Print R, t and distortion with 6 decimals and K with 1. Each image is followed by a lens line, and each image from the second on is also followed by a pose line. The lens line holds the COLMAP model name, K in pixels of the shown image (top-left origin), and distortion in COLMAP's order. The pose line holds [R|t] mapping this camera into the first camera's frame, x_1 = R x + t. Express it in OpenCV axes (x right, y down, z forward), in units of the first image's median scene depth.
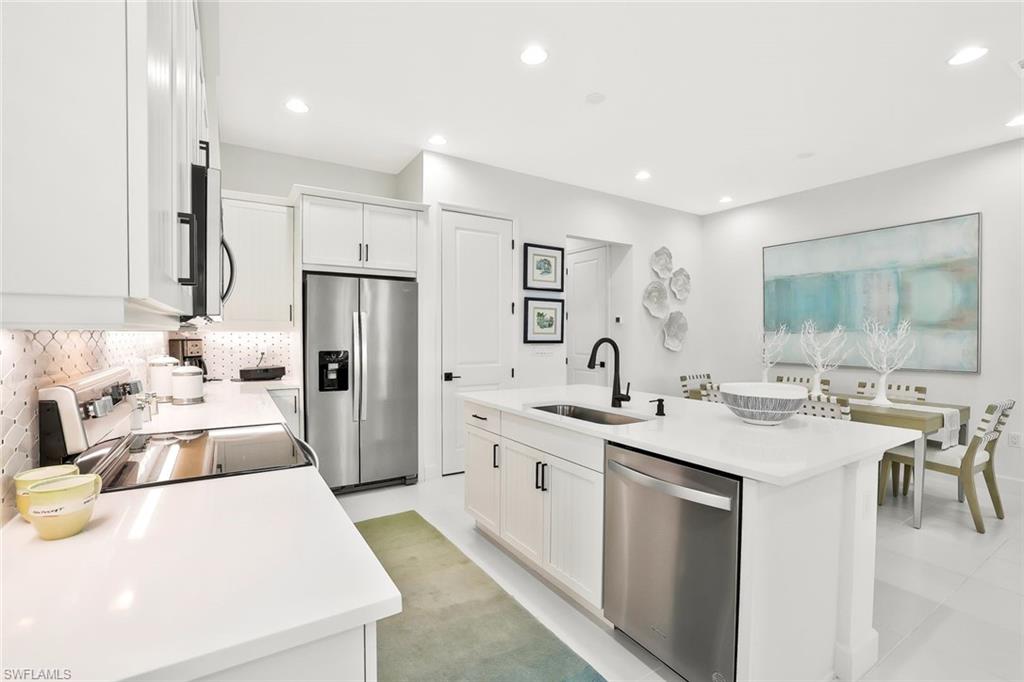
lens RADIAL K [[443.0, 0, 486.5], [0, 443.0, 336.0], [0, 0, 1]] dist [-0.001137, 0.000022]
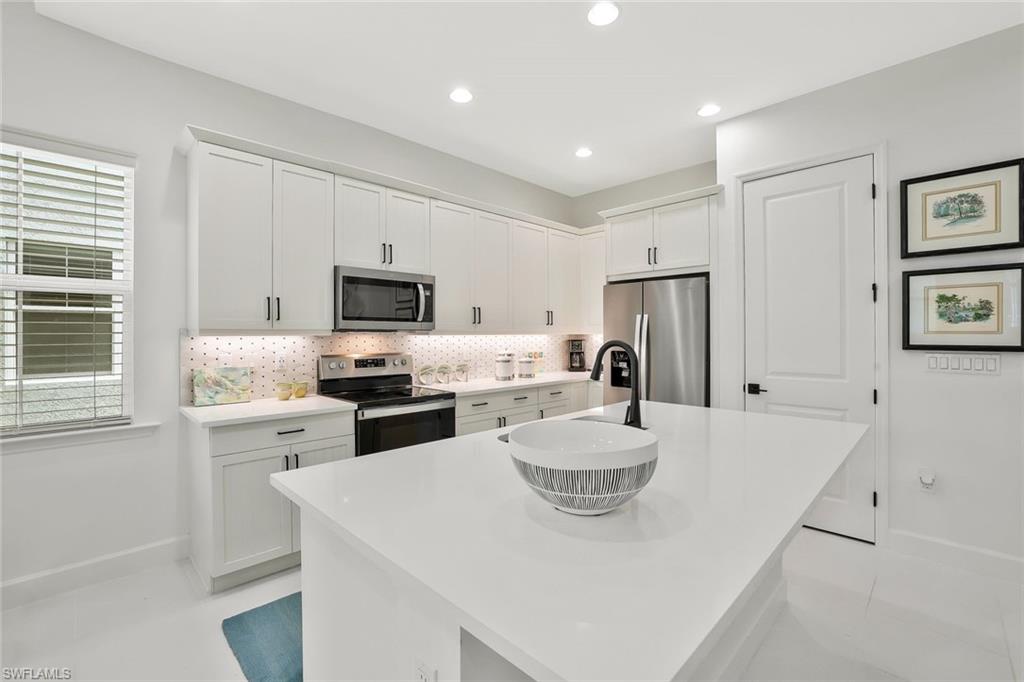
lens RADIAL K [[448.5, 0, 512.4], [0, 448.5, 334.3], [0, 0, 1]] dist [-0.027164, 0.010215]
pose [[0.254756, -0.008426, -0.966969, 0.527903], [-0.000157, 0.999962, -0.008755, 0.001260], [0.967005, 0.002382, 0.254745, 0.347463]]
